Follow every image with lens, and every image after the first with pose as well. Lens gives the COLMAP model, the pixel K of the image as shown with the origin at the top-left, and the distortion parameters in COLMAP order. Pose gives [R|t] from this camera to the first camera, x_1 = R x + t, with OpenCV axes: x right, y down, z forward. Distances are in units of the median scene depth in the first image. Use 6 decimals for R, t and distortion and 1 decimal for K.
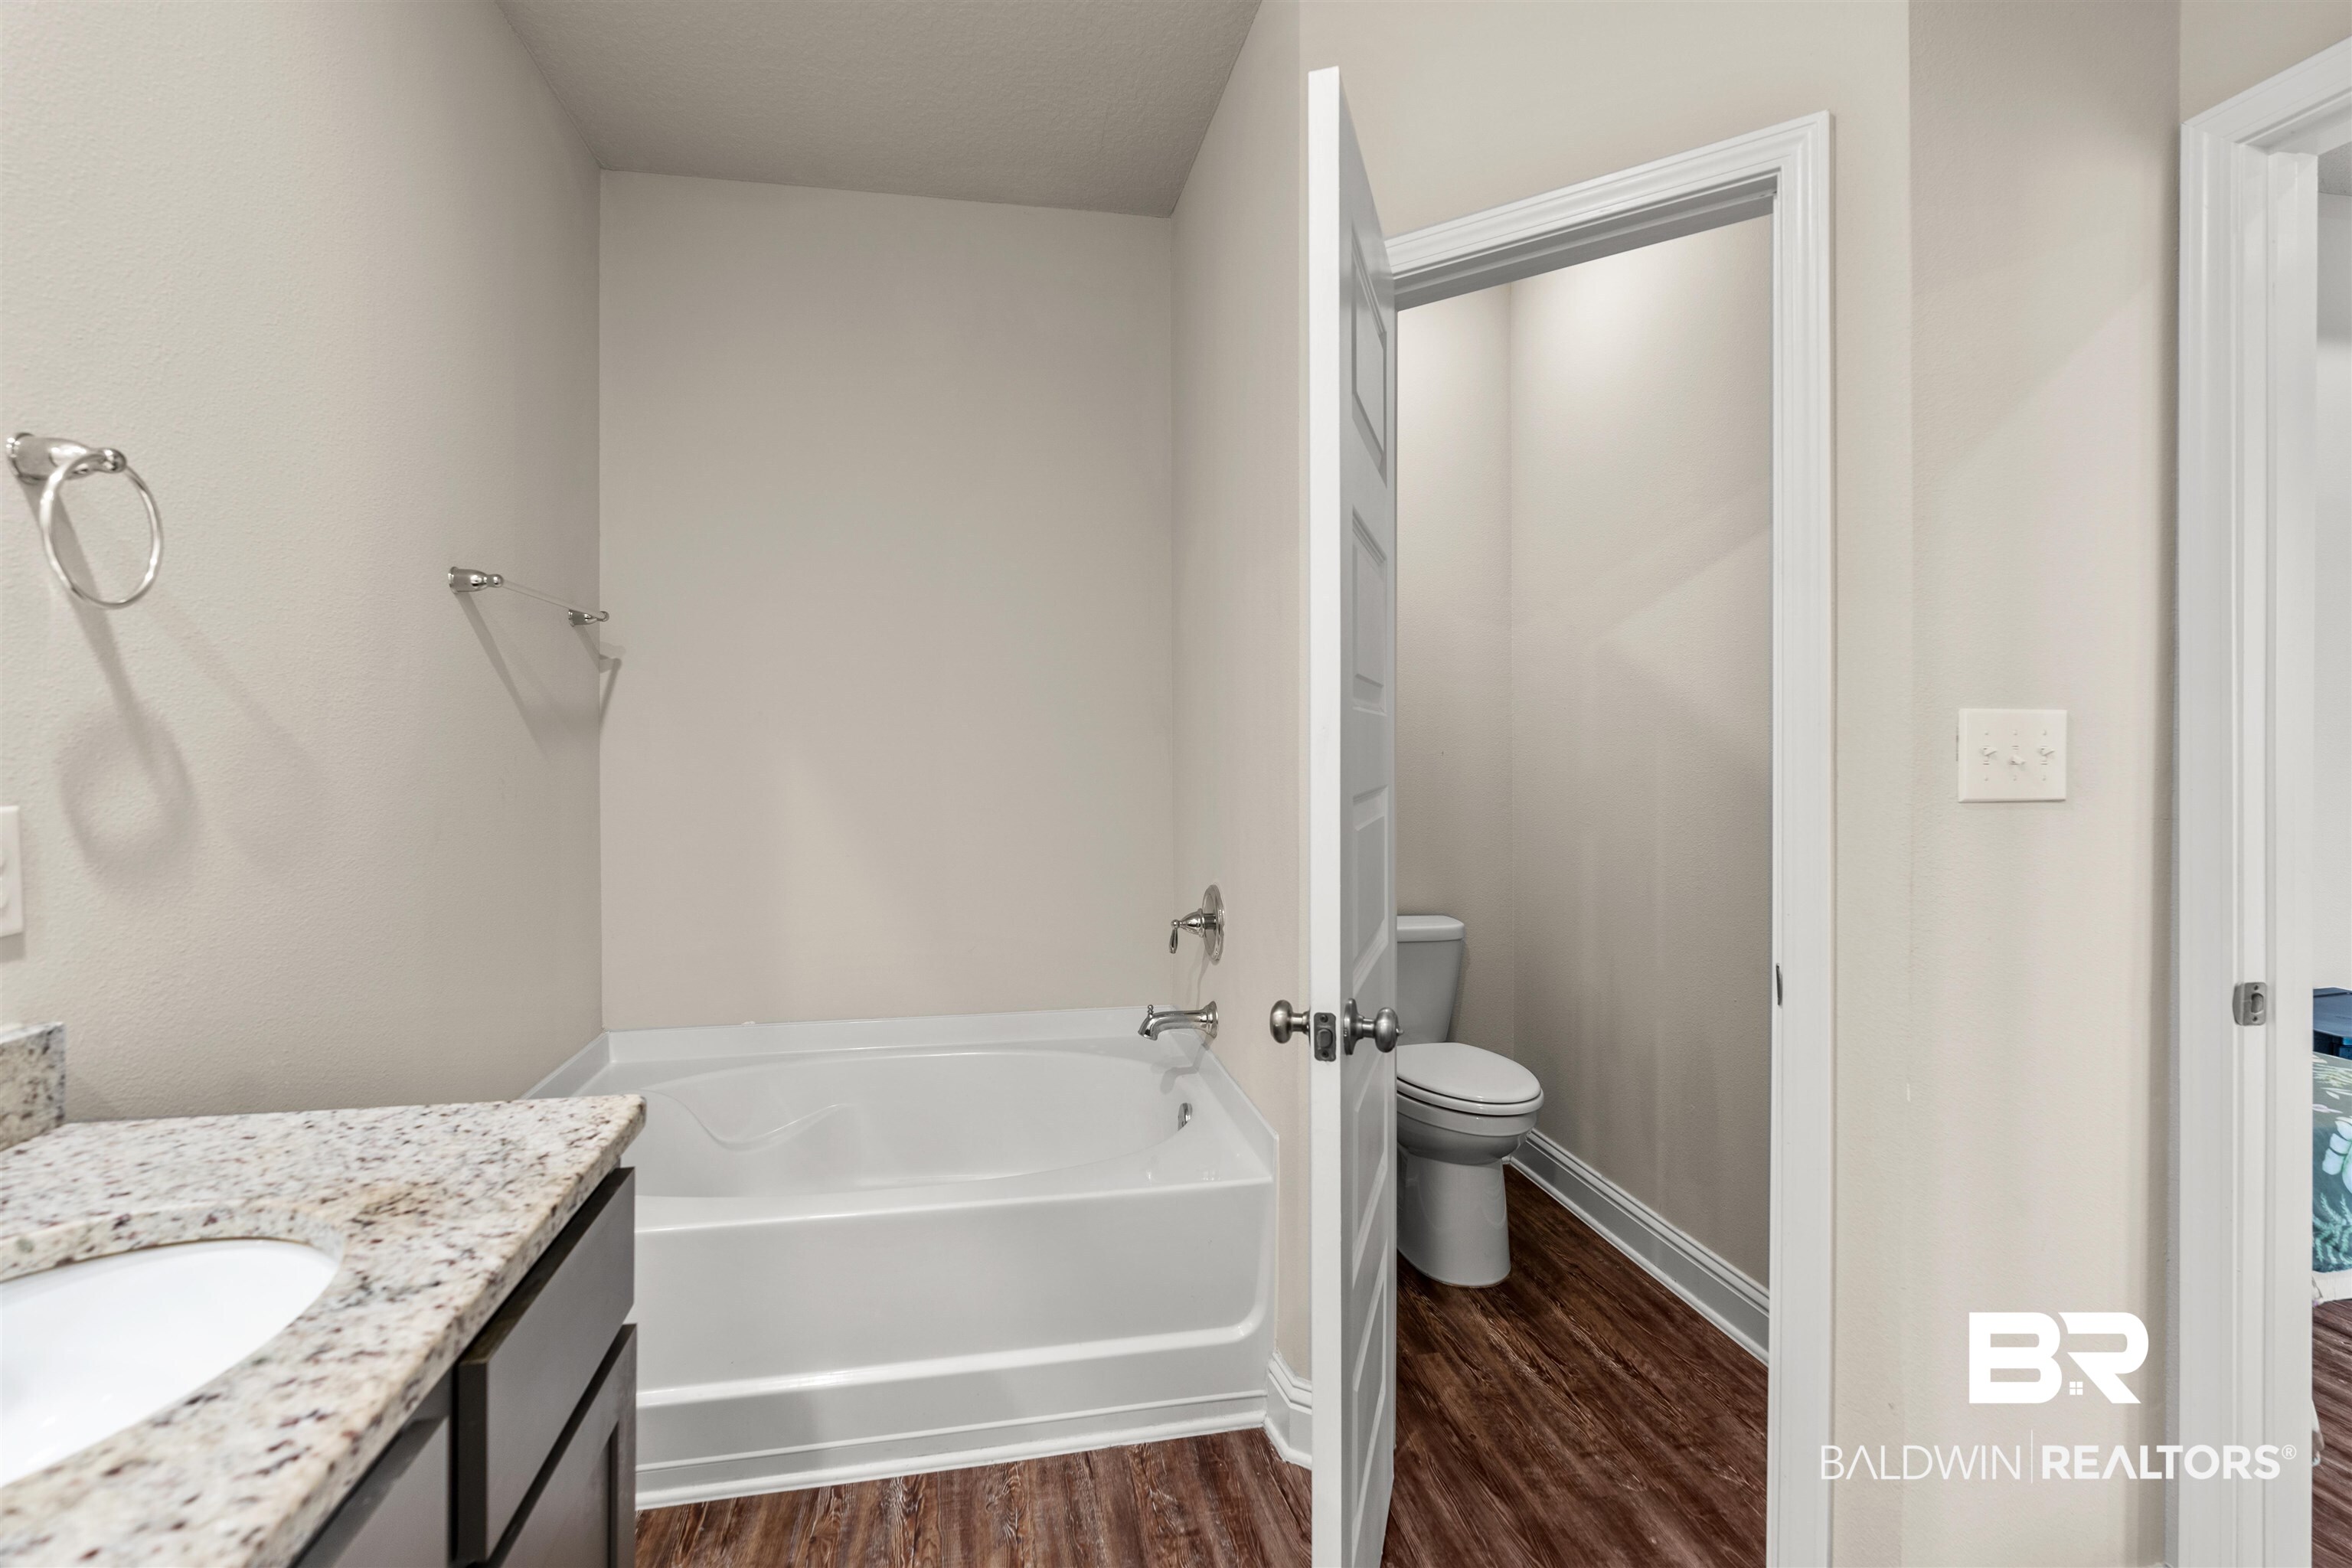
lens RADIAL K [[1071.5, 0, 1176.9], [0, 1071.5, 762.5], [0, 0, 1]] dist [-0.002241, 0.000564]
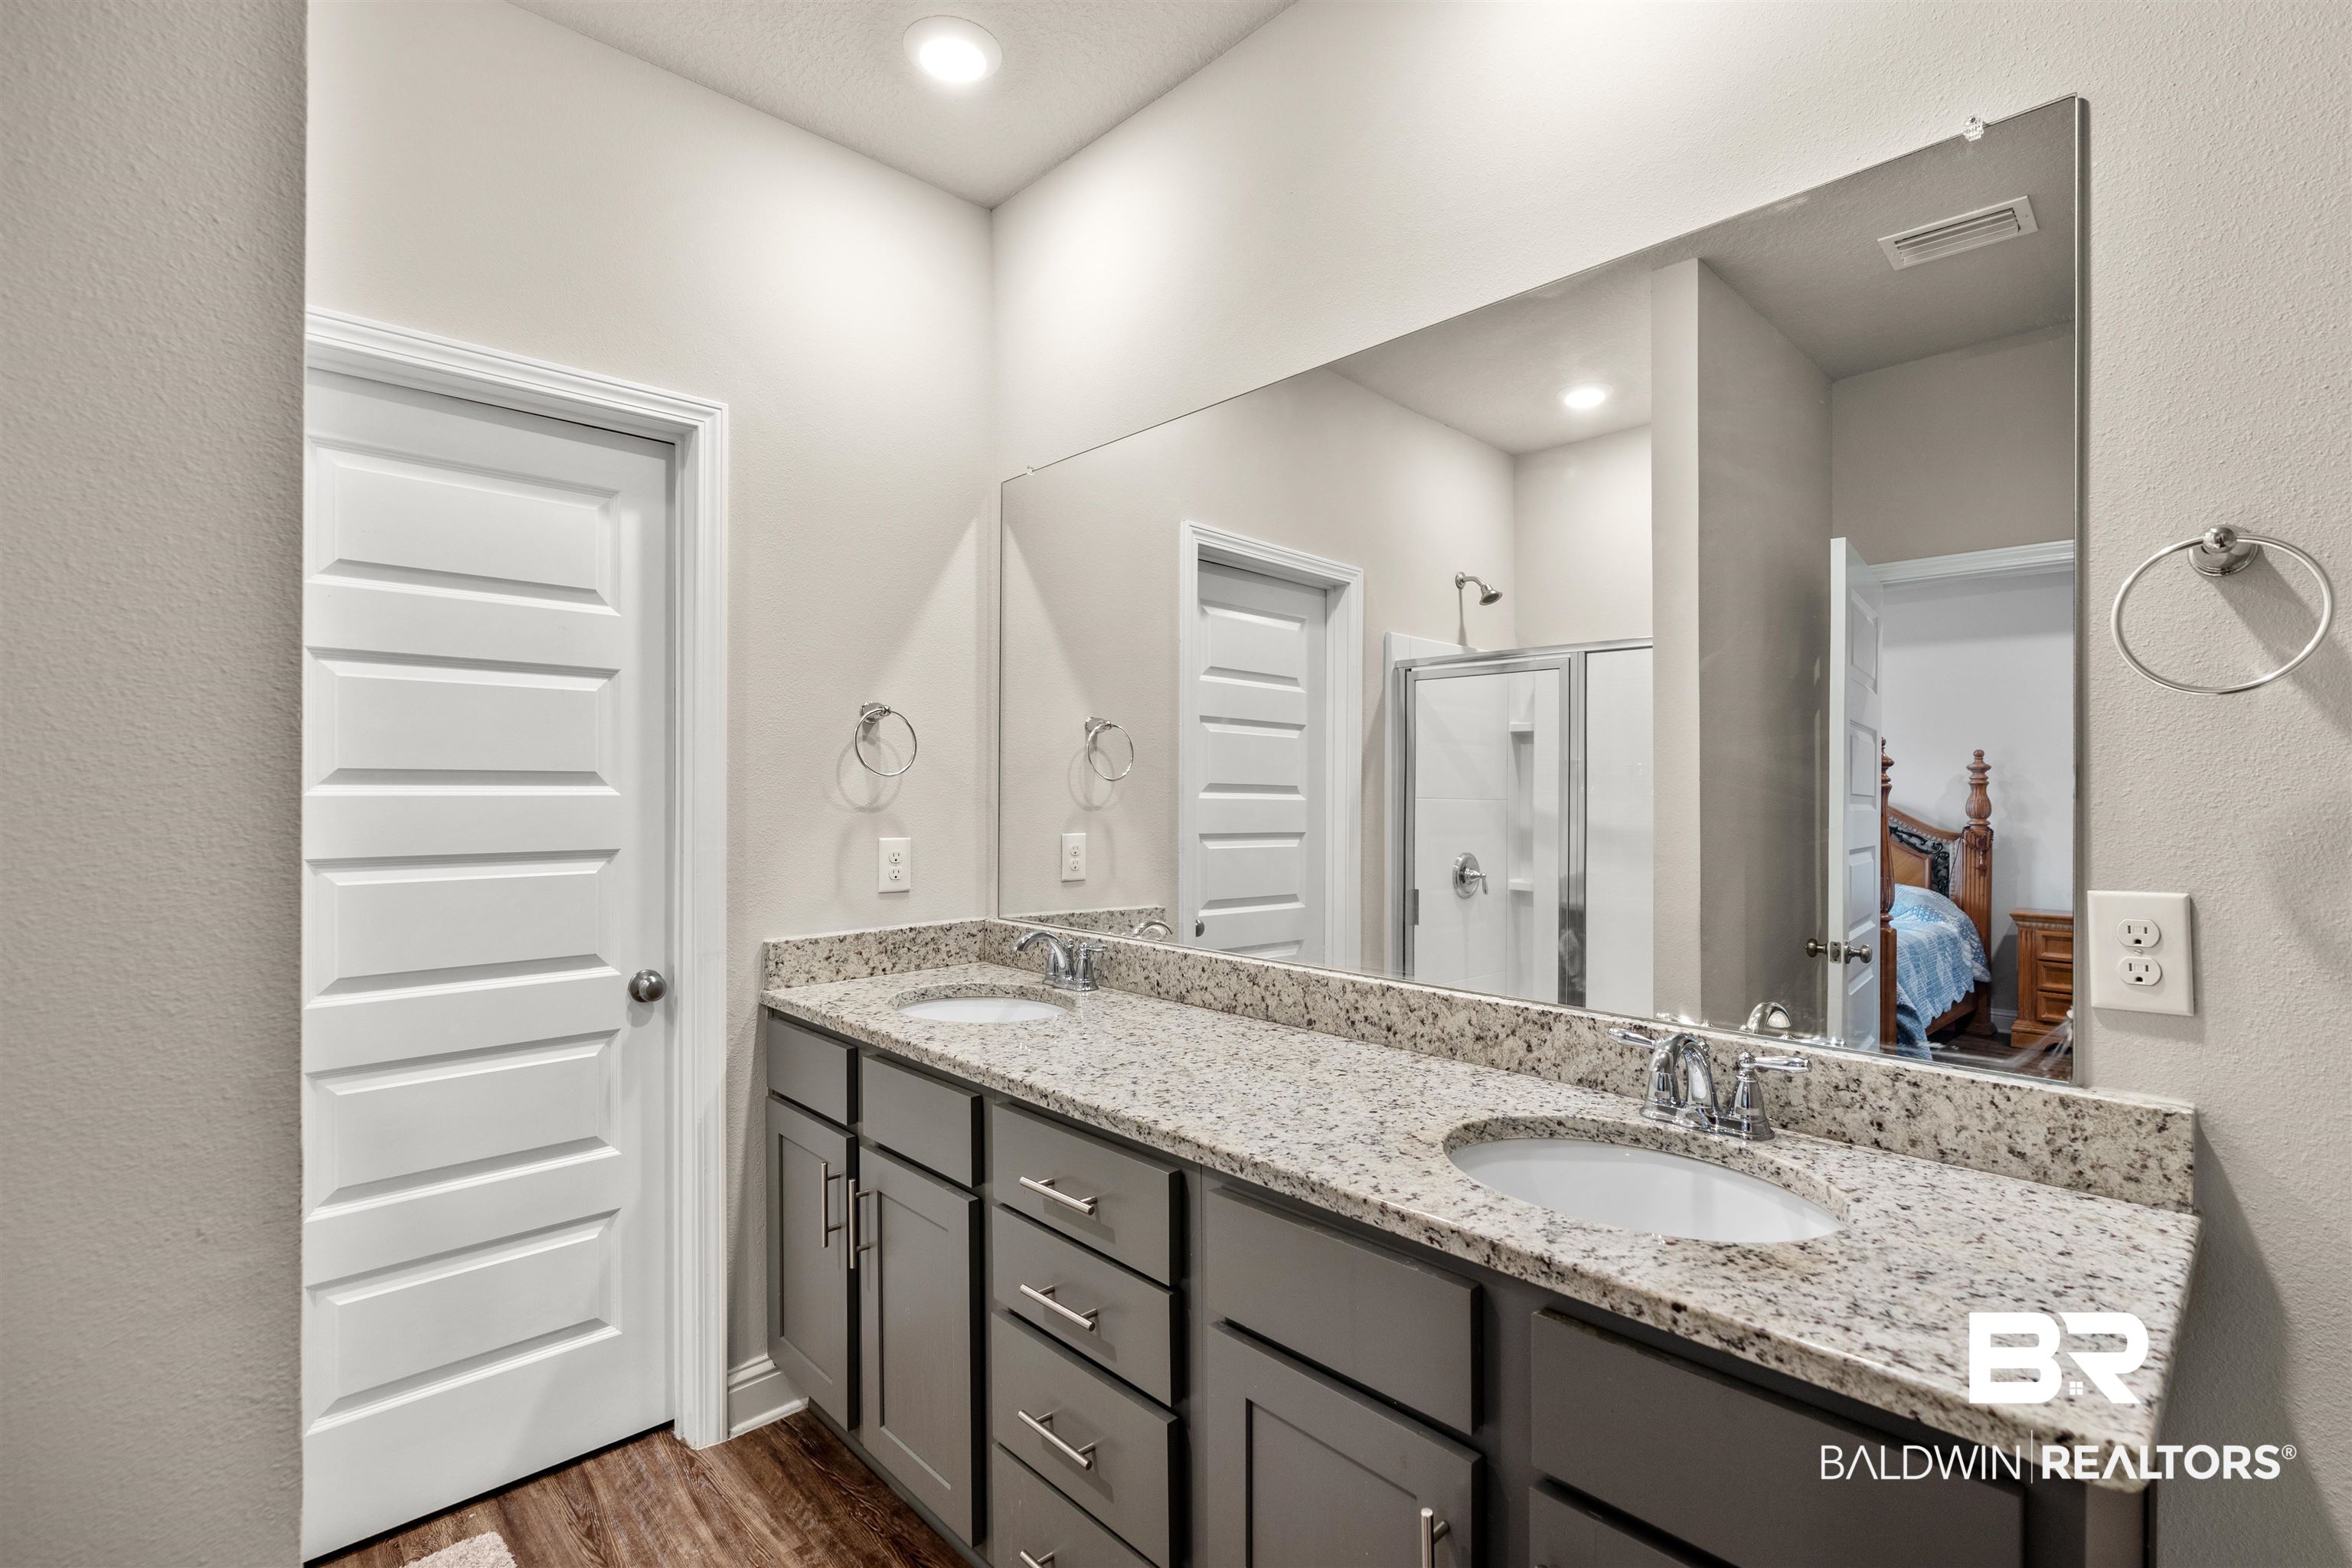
lens RADIAL K [[1071.5, 0, 1179.9], [0, 1071.5, 787.5], [0, 0, 1]] dist [-0.002241, 0.000564]
pose [[-0.845087, -0.001931, -0.534625, 0.338112], [-0.010440, 0.999862, 0.012891, -0.074158], [0.534526, 0.016475, -0.844991, 1.537321]]
